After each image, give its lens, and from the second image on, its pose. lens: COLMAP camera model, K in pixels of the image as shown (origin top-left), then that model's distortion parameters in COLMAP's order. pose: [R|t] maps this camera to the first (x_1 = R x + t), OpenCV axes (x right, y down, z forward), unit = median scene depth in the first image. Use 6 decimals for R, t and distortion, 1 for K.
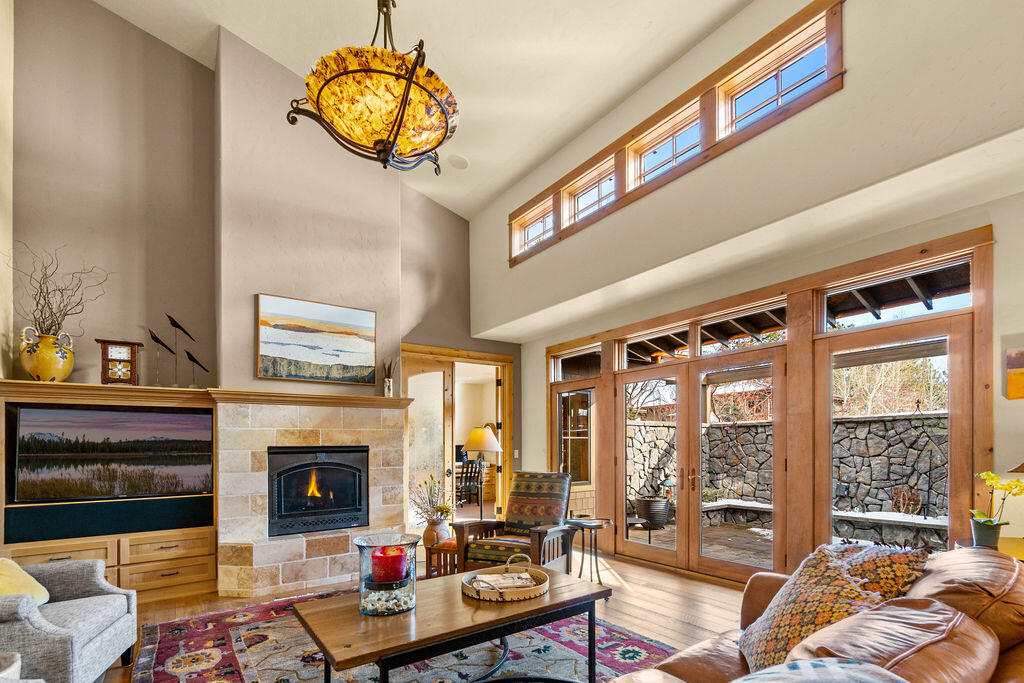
lens RADIAL K [[461.5, 0, 510.9], [0, 461.5, 440.3], [0, 0, 1]] dist [-0.005251, -0.000171]
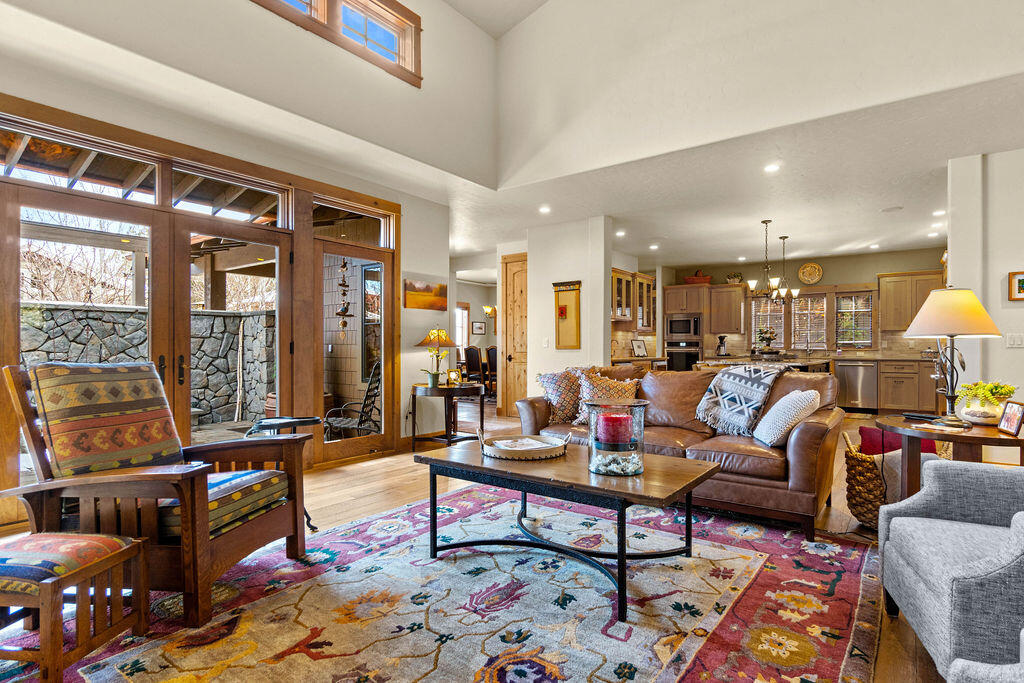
lens RADIAL K [[533.9, 0, 518.4], [0, 533.9, 348.0], [0, 0, 1]] dist [-0.000075, -0.000644]
pose [[-0.300512, 0.011110, 0.953713, -0.642906], [-0.009232, 0.999851, -0.014557, 0.058996], [-0.953733, -0.013179, -0.300364, 0.767839]]
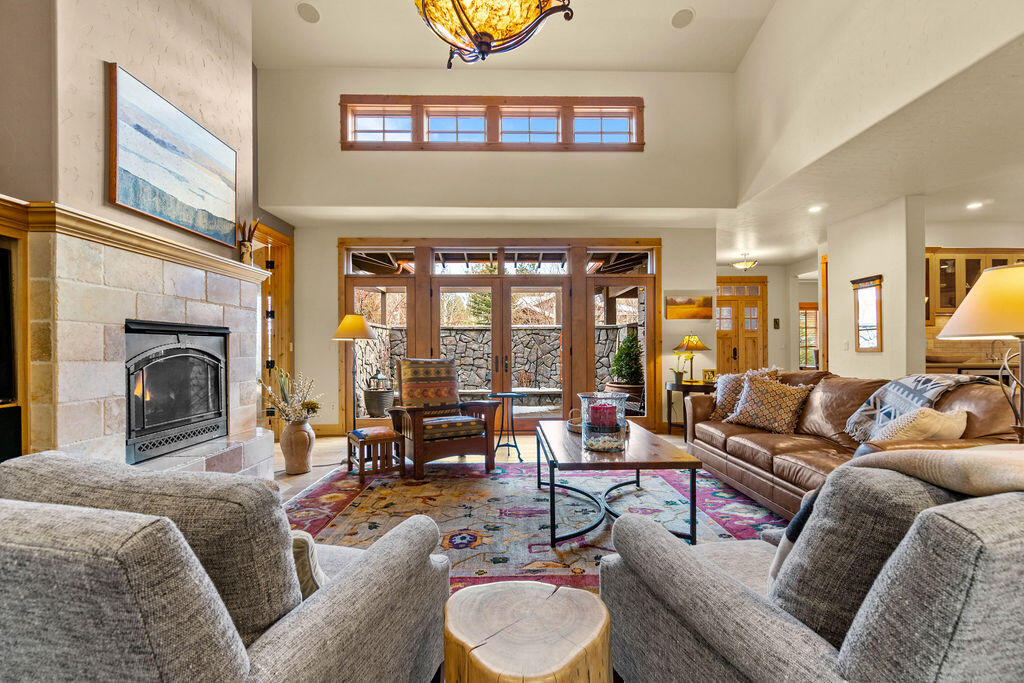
lens RADIAL K [[441.8, 0, 503.2], [0, 441.8, 344.1], [0, 0, 1]] dist [-0.004663, 0.001763]
pose [[0.582958, 0.019796, 0.812261, -0.709101], [-0.013720, 0.999800, -0.014520, 0.047592], [-0.812387, -0.002679, 0.583113, 0.252748]]
